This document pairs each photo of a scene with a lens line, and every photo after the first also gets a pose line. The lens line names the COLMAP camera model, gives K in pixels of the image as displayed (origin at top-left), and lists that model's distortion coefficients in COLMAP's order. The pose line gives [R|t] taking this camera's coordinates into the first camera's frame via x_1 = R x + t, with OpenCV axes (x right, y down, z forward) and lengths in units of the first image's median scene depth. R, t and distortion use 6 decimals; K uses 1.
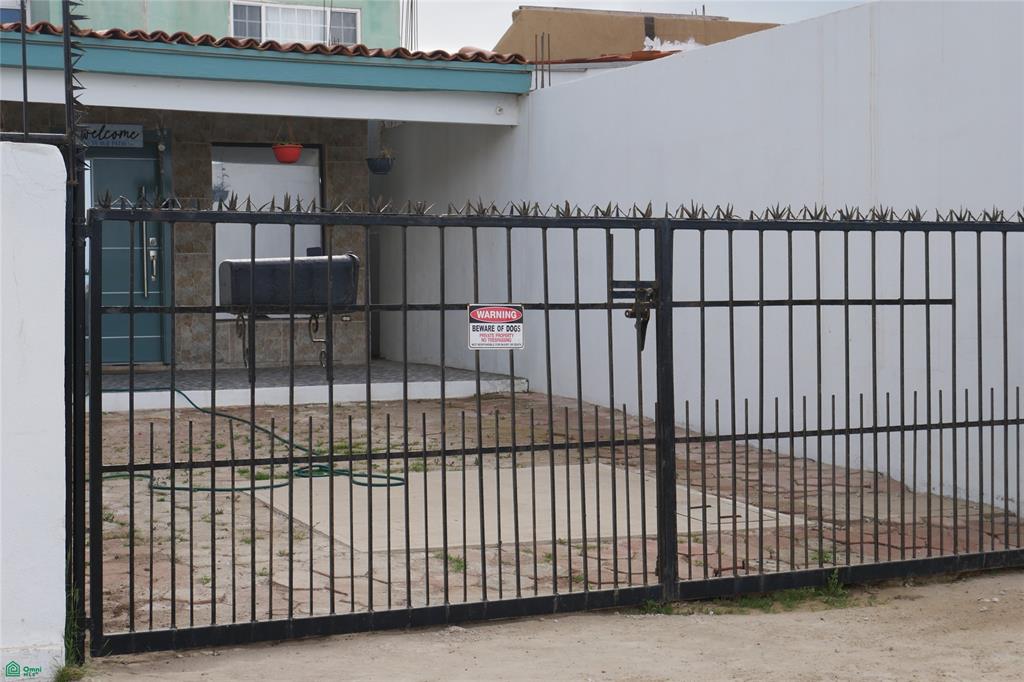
lens RADIAL K [[1897.7, 0, 512.0], [0, 1897.7, 341.0], [0, 0, 1]] dist [0.014535, 0.060728]
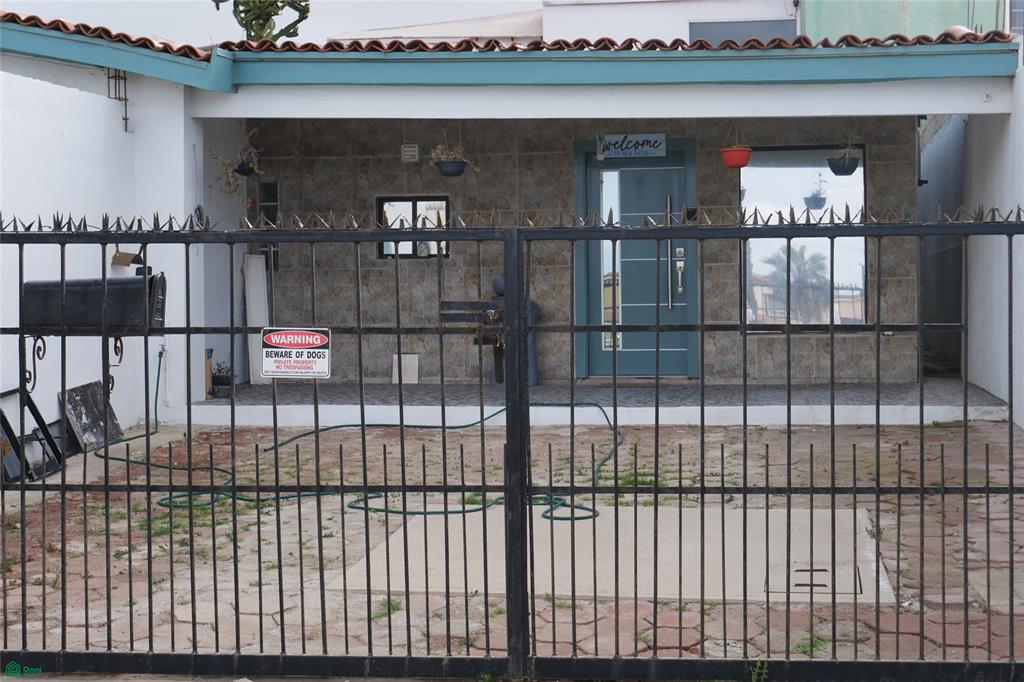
lens RADIAL K [[1875.1, 0, 512.0], [0, 1875.1, 341.0], [0, 0, 1]] dist [0.019735, 0.192757]
pose [[0.827425, 0.014310, -0.561394, 0.328842], [-0.015104, 0.999881, 0.003226, -0.009955], [0.561373, 0.005810, 0.827543, 0.180613]]
